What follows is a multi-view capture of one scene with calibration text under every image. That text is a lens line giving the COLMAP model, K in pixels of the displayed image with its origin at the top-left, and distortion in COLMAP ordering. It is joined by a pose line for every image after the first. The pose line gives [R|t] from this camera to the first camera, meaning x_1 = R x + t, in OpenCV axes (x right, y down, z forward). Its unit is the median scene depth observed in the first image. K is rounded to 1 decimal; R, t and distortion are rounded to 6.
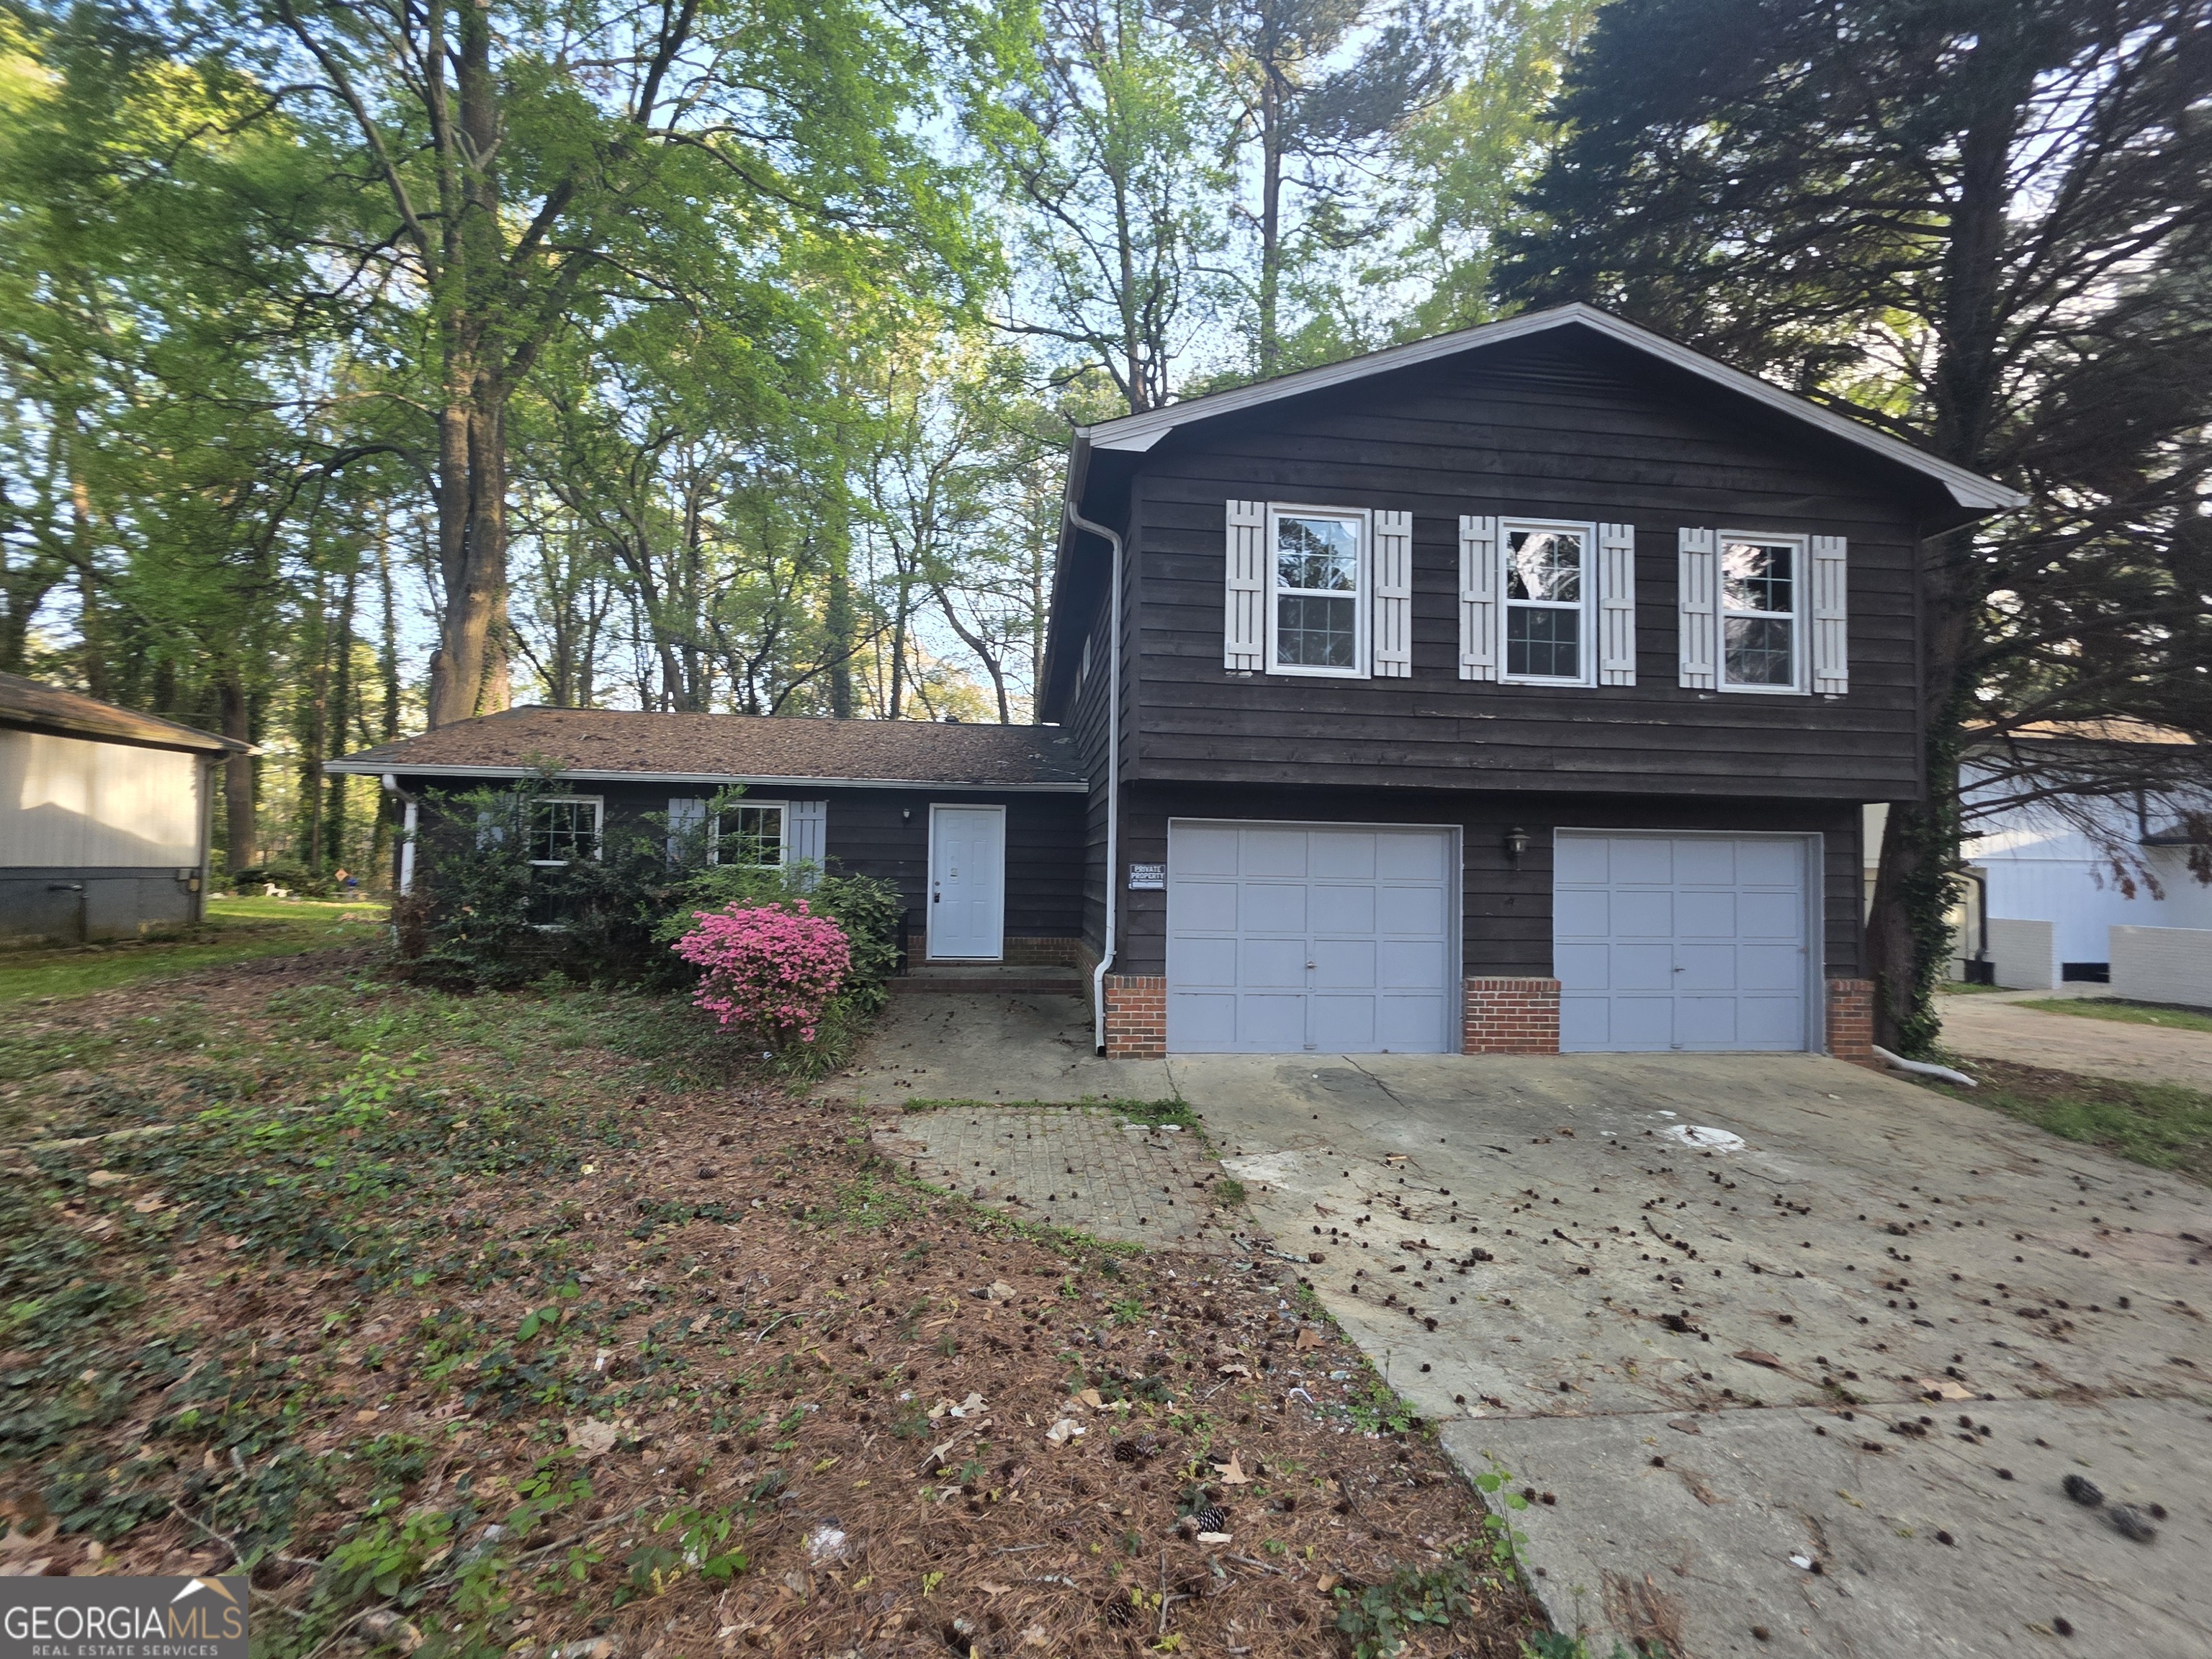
lens RADIAL K [[890.9, 0, 1112.4], [0, 890.9, 836.9], [0, 0, 1]] dist [-0.000550, 0.000820]
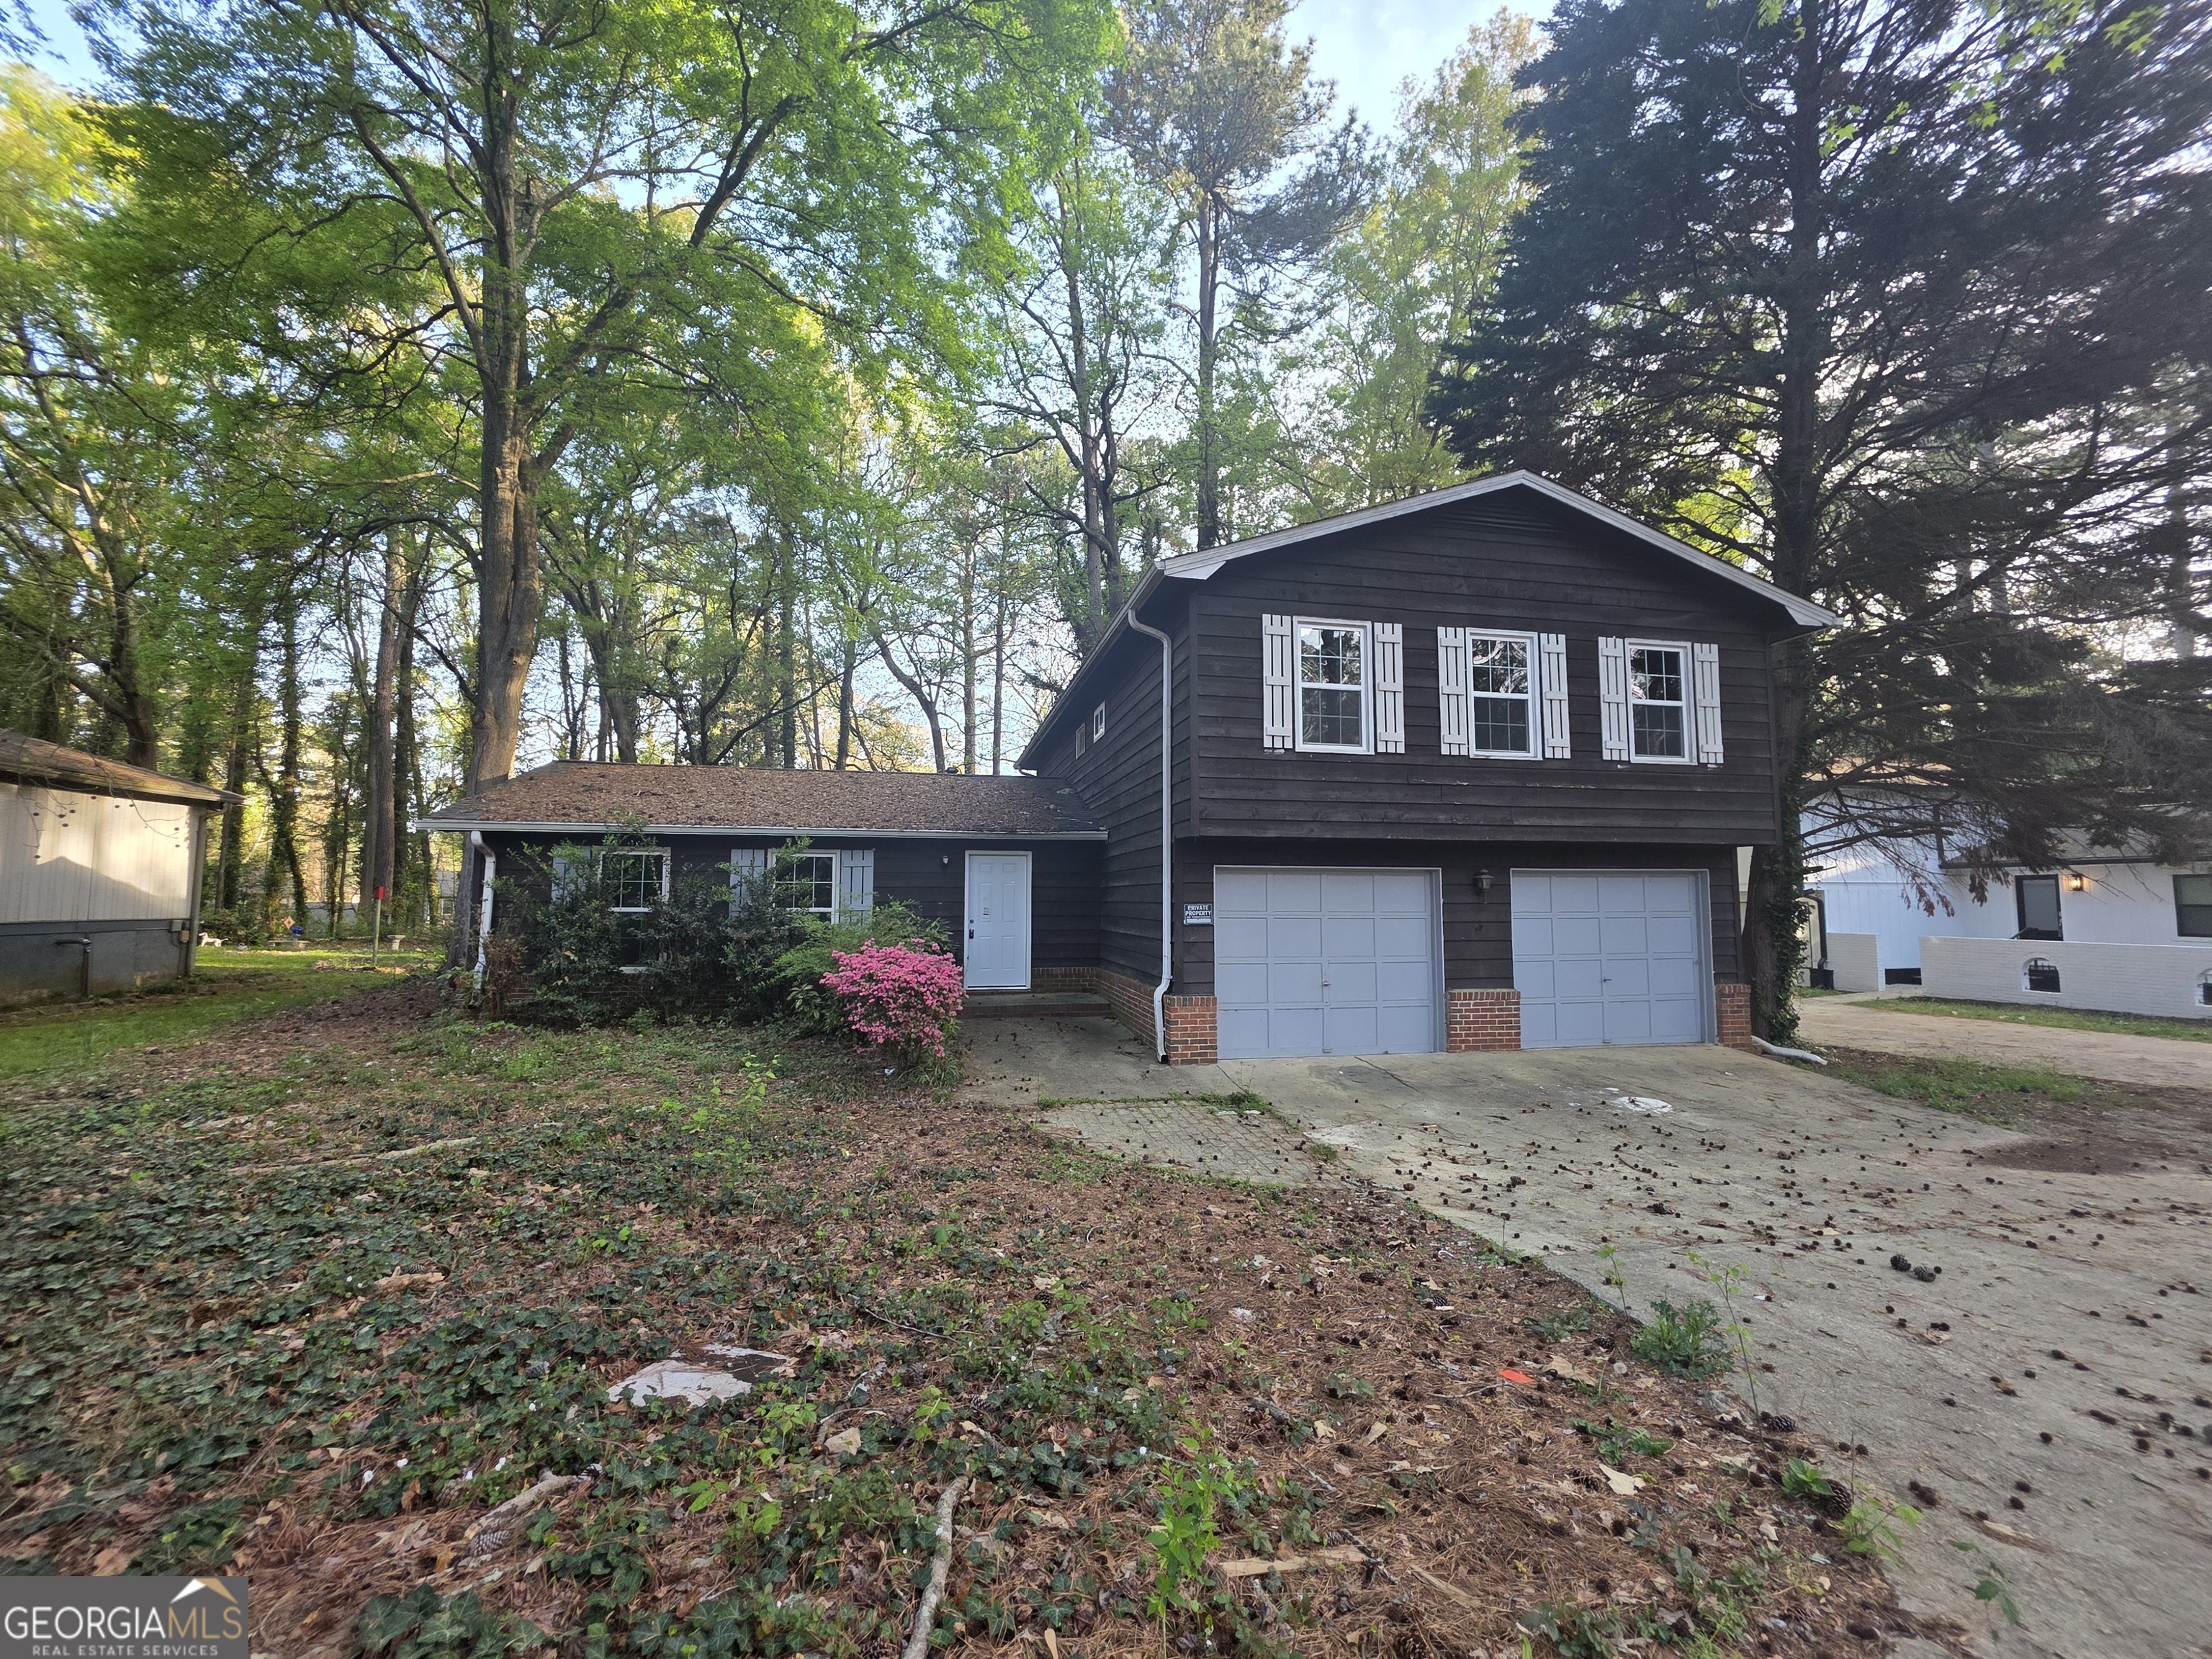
lens RADIAL K [[890.9, 0, 1097.2], [0, 890.9, 831.7], [0, 0, 1]] dist [-0.000550, 0.000820]
pose [[0.995402, -0.009641, 0.095297, -0.209362], [0.013356, 0.999172, -0.038421, -0.022928], [-0.094848, 0.039517, 0.994707, -0.203227]]
